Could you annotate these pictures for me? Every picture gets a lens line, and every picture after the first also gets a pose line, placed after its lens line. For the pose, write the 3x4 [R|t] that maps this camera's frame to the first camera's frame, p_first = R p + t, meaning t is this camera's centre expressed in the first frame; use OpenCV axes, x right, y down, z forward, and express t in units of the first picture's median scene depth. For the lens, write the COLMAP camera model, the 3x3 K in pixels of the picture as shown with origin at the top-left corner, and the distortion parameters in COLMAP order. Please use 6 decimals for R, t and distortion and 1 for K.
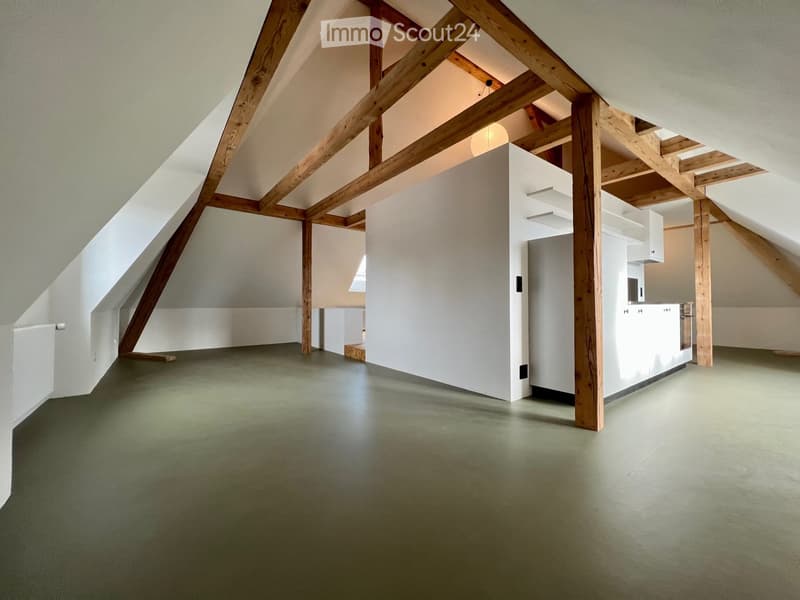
lens RADIAL K [[320.4, 0, 400.0], [0, 320.4, 300.0], [0, 0, 1]] dist [0.000113, -0.000019]
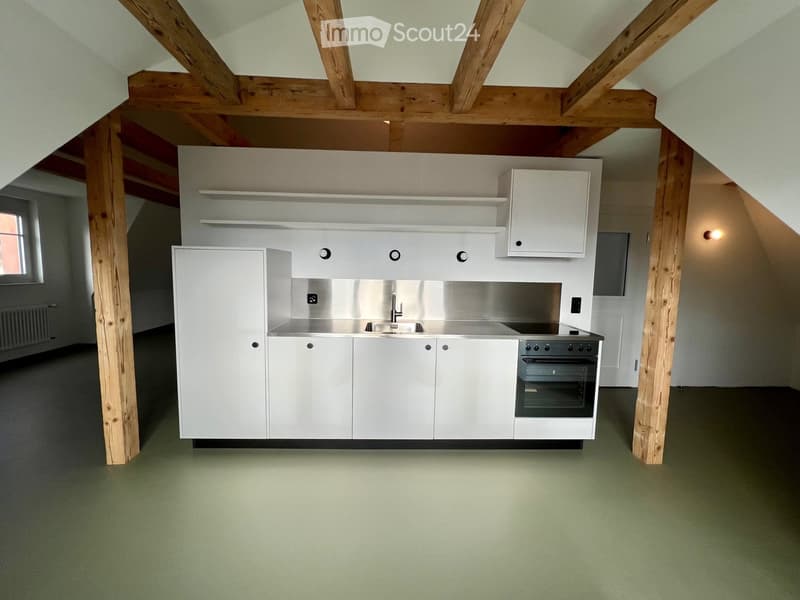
lens RADIAL K [[338.9, 0, 400.0], [0, 338.9, 300.0], [0, 0, 1]] dist [-0.002492, -0.000291]
pose [[0.812276, 0.077085, -0.578156, 0.856465], [-0.014713, 0.993621, 0.111807, -0.098711], [0.583087, -0.082312, 0.808229, 0.320588]]
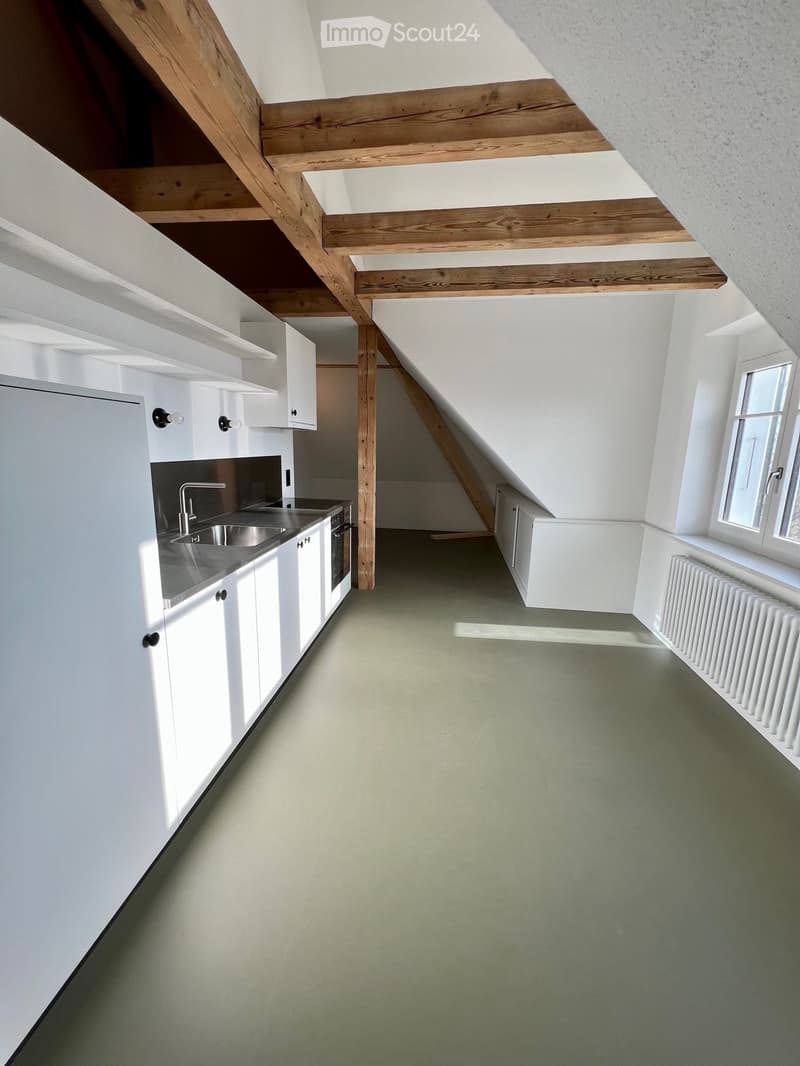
lens RADIAL K [[426.9, 0, 400.0], [0, 426.9, 533.0], [0, 0, 1]] dist [0.000113, -0.000019]
pose [[0.699623, -0.124528, 0.703577, 0.347239], [-0.036143, 0.977267, 0.208908, -0.095865], [-0.713598, -0.171586, 0.679217, 0.324219]]
